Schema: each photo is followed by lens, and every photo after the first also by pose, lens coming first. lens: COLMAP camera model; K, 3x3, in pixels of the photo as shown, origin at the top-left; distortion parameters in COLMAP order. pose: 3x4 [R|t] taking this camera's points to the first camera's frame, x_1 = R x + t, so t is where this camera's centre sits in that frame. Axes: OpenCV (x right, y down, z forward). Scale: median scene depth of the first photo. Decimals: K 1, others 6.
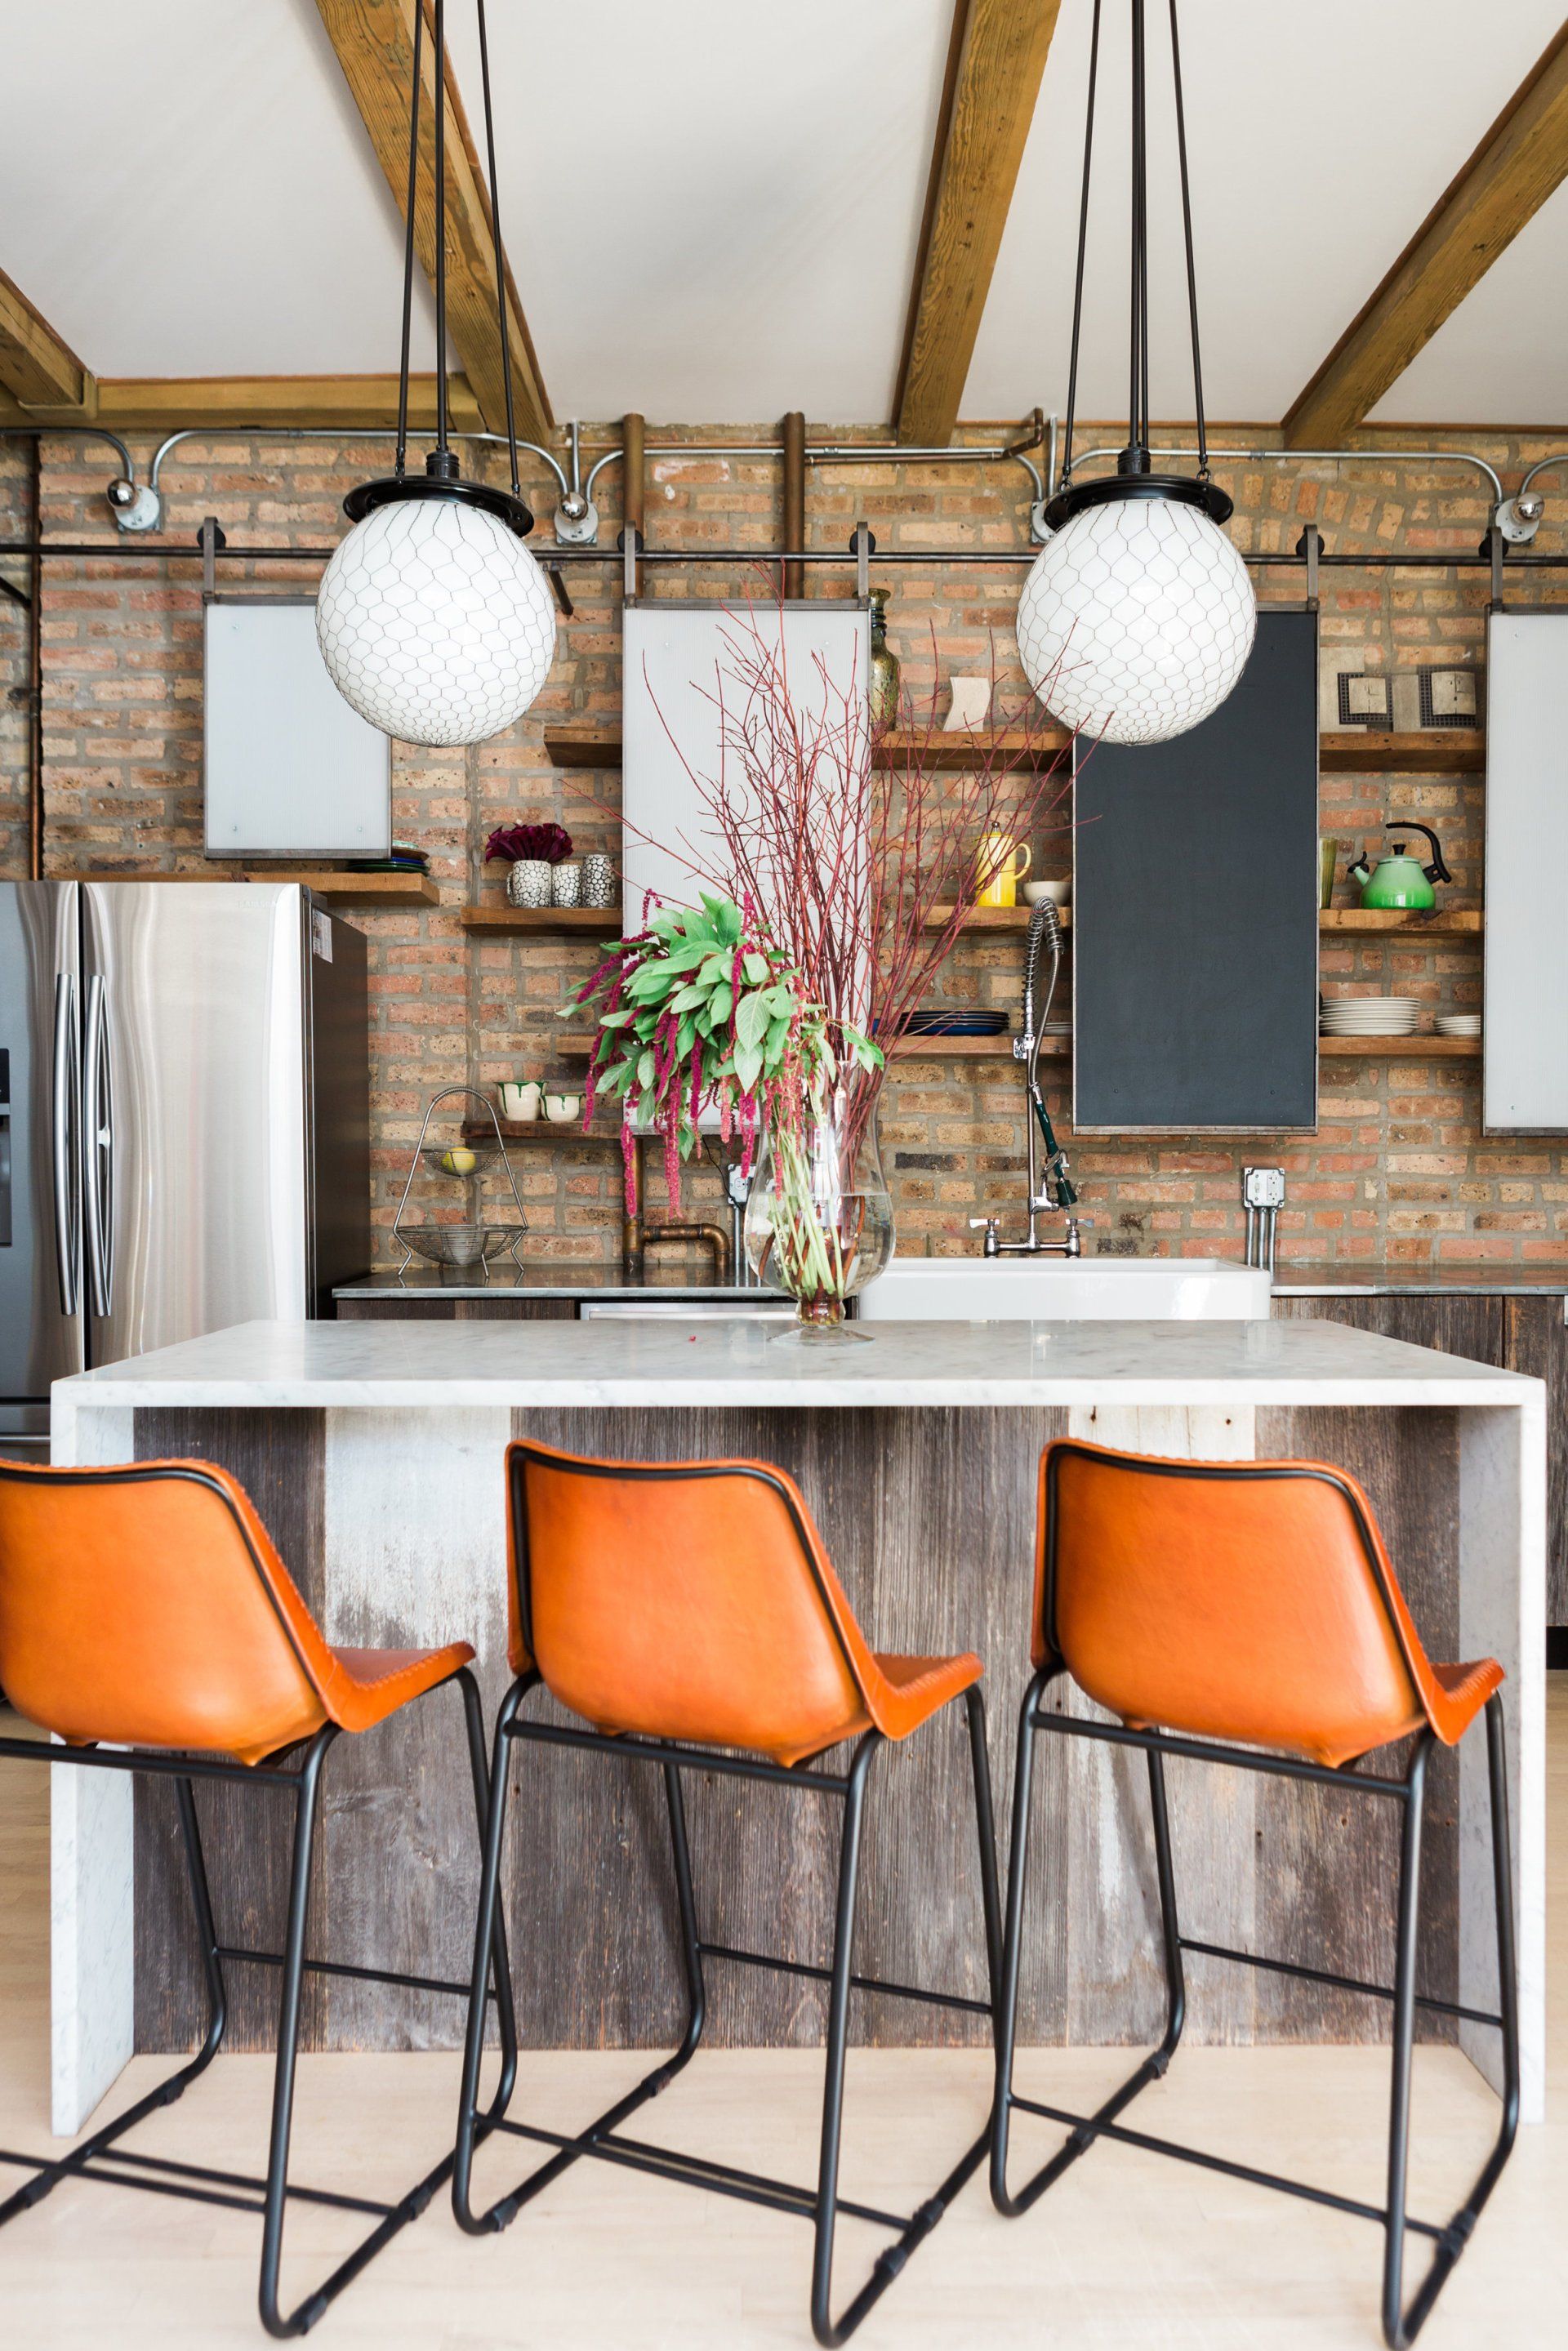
lens RADIAL K [[1844.2, 0, 787.5], [0, 1844.2, 1194.1], [0, 0, 1]] dist [0.007692, 0.006787]
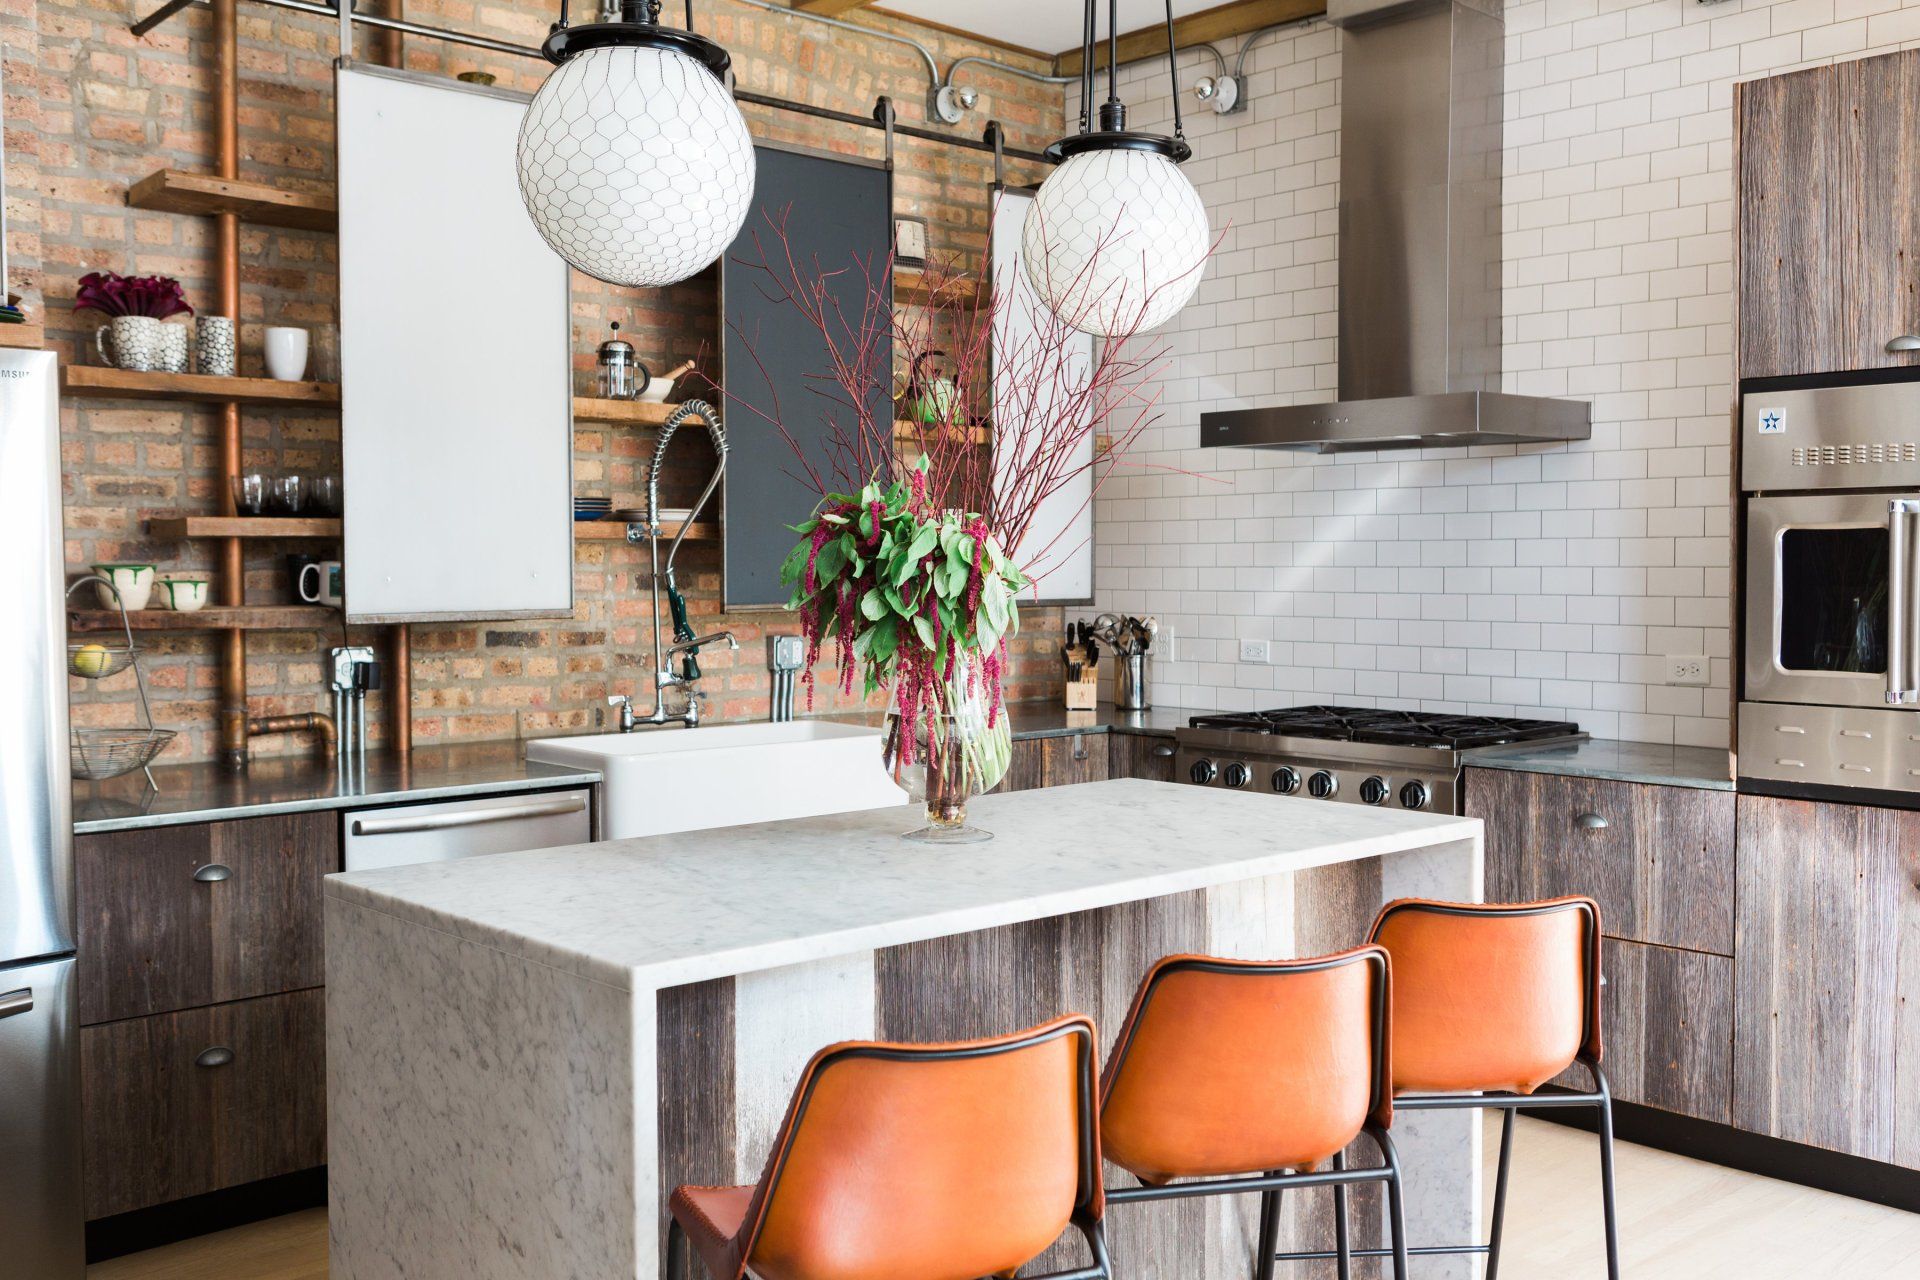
lens RADIAL K [[1826.4, 0, 960.0], [0, 1826.4, 640.0], [0, 0, 1]] dist [0.006838, 0.004469]
pose [[0.752076, -0.032121, 0.658293, -0.408737], [0.015452, 0.999396, 0.031112, -0.045012], [-0.658895, -0.013227, 0.752119, 0.074475]]
